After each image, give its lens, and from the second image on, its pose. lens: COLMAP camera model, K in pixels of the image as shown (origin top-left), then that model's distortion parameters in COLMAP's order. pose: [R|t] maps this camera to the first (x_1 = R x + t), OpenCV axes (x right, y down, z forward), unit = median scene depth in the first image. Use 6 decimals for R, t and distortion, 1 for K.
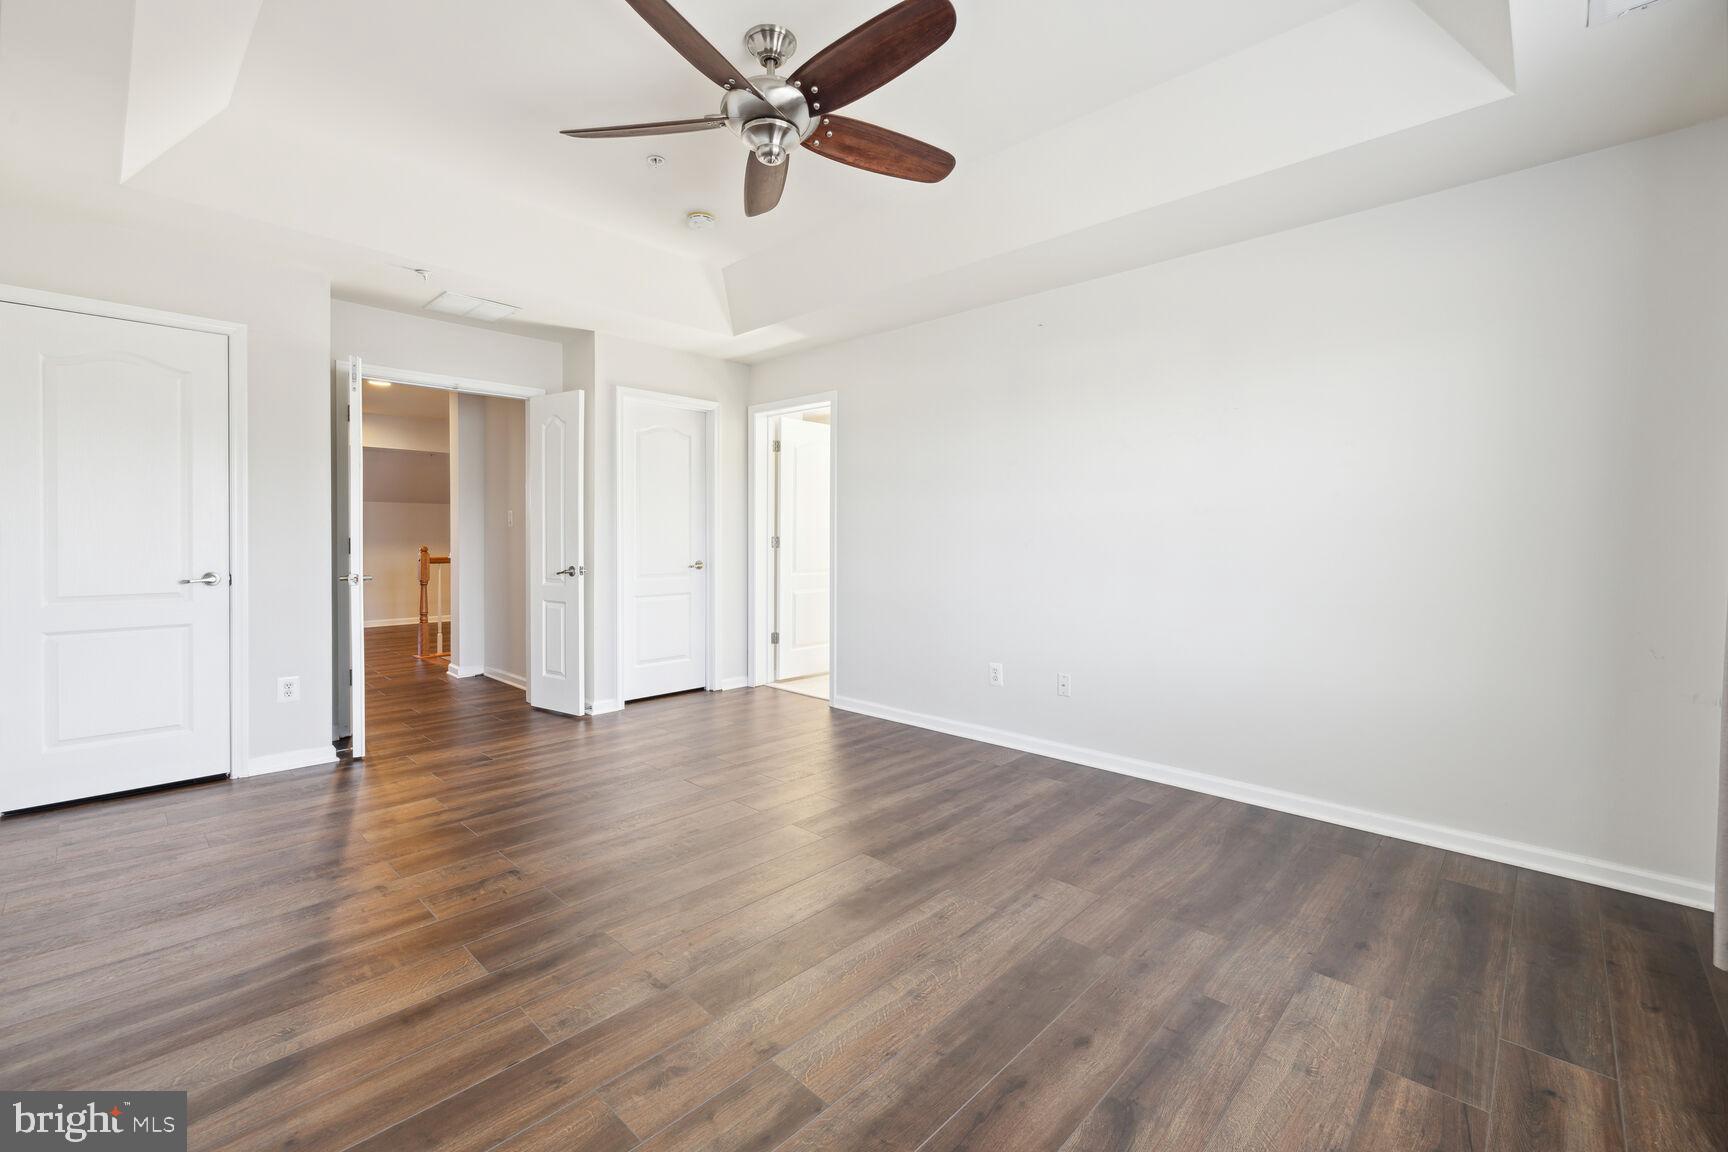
lens RADIAL K [[729.8, 0, 863.0], [0, 729.8, 546.2], [0, 0, 1]] dist [0.001787, 0.000247]
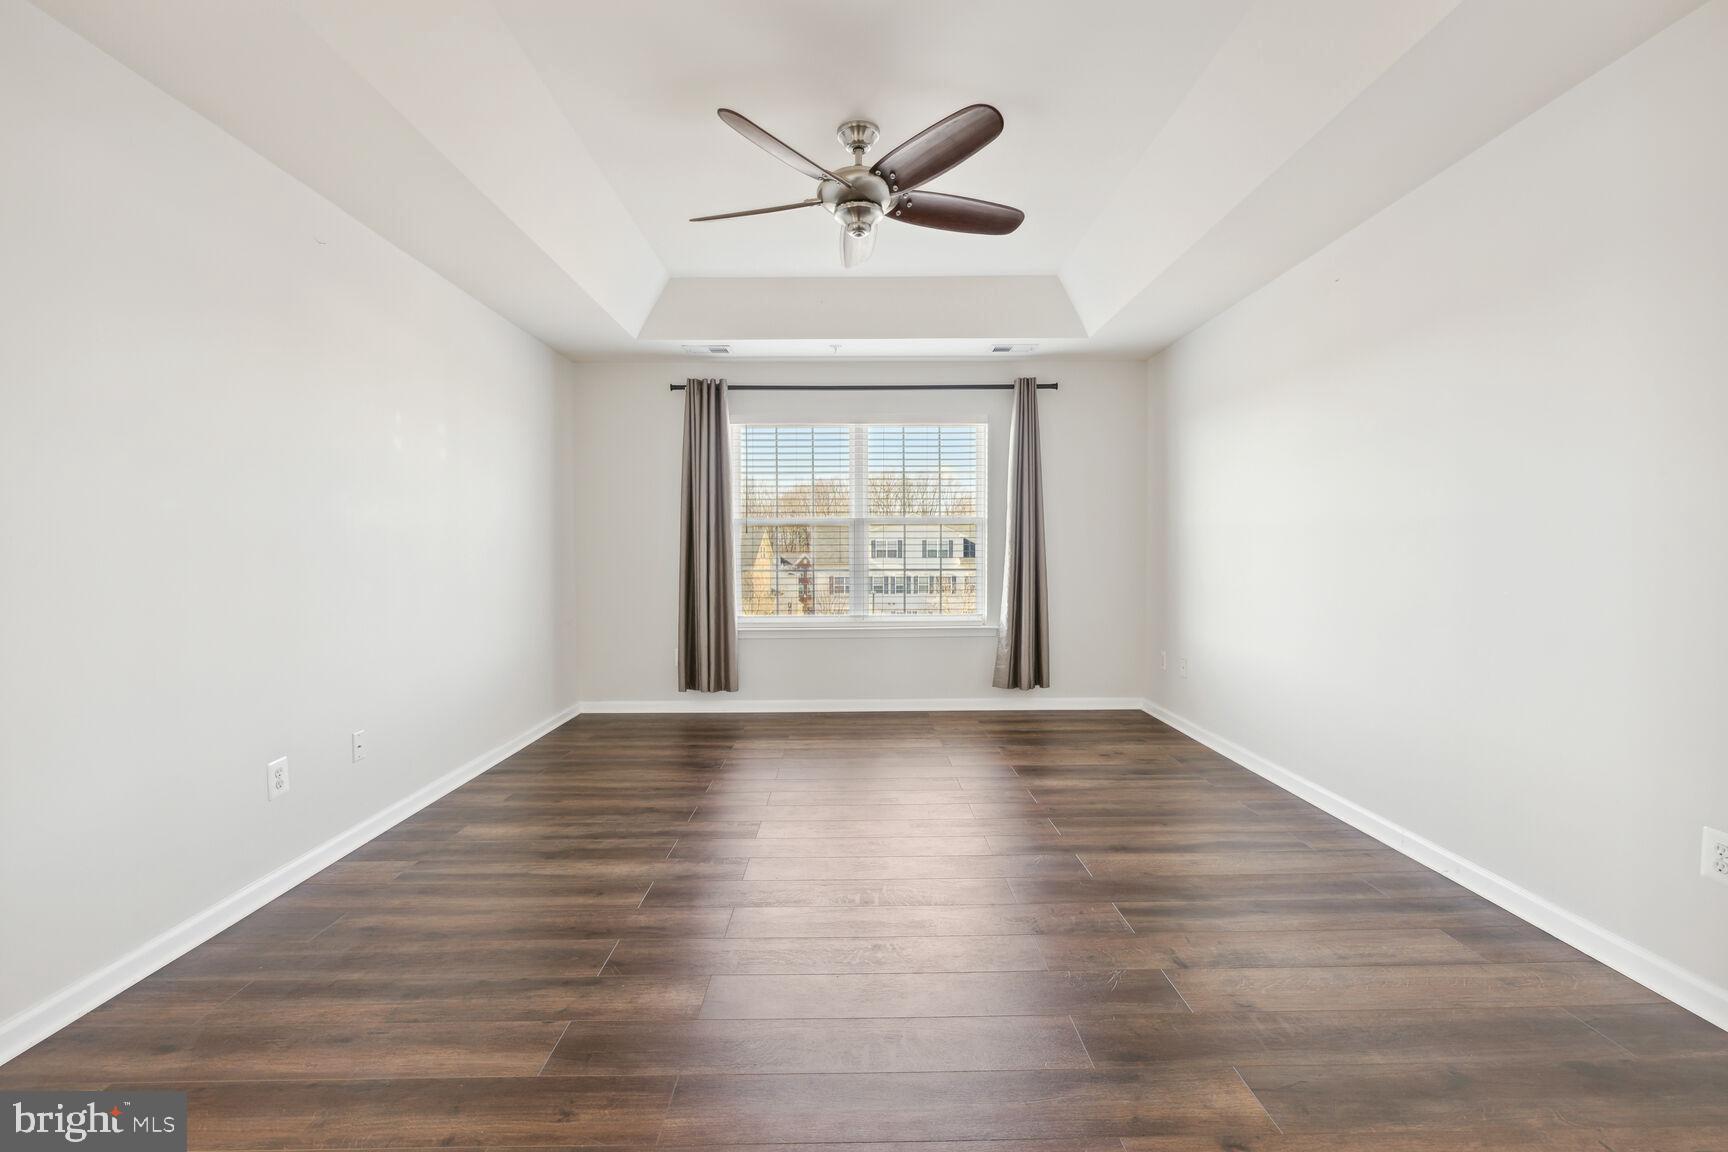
lens RADIAL K [[729.8, 0, 863.0], [0, 729.8, 546.2], [0, 0, 1]] dist [0.001787, 0.000247]
pose [[-0.695872, 0.004222, 0.718153, -0.796604], [0.009845, 0.999945, 0.003662, -0.016721], [-0.718098, 0.009618, -0.695875, 1.452095]]
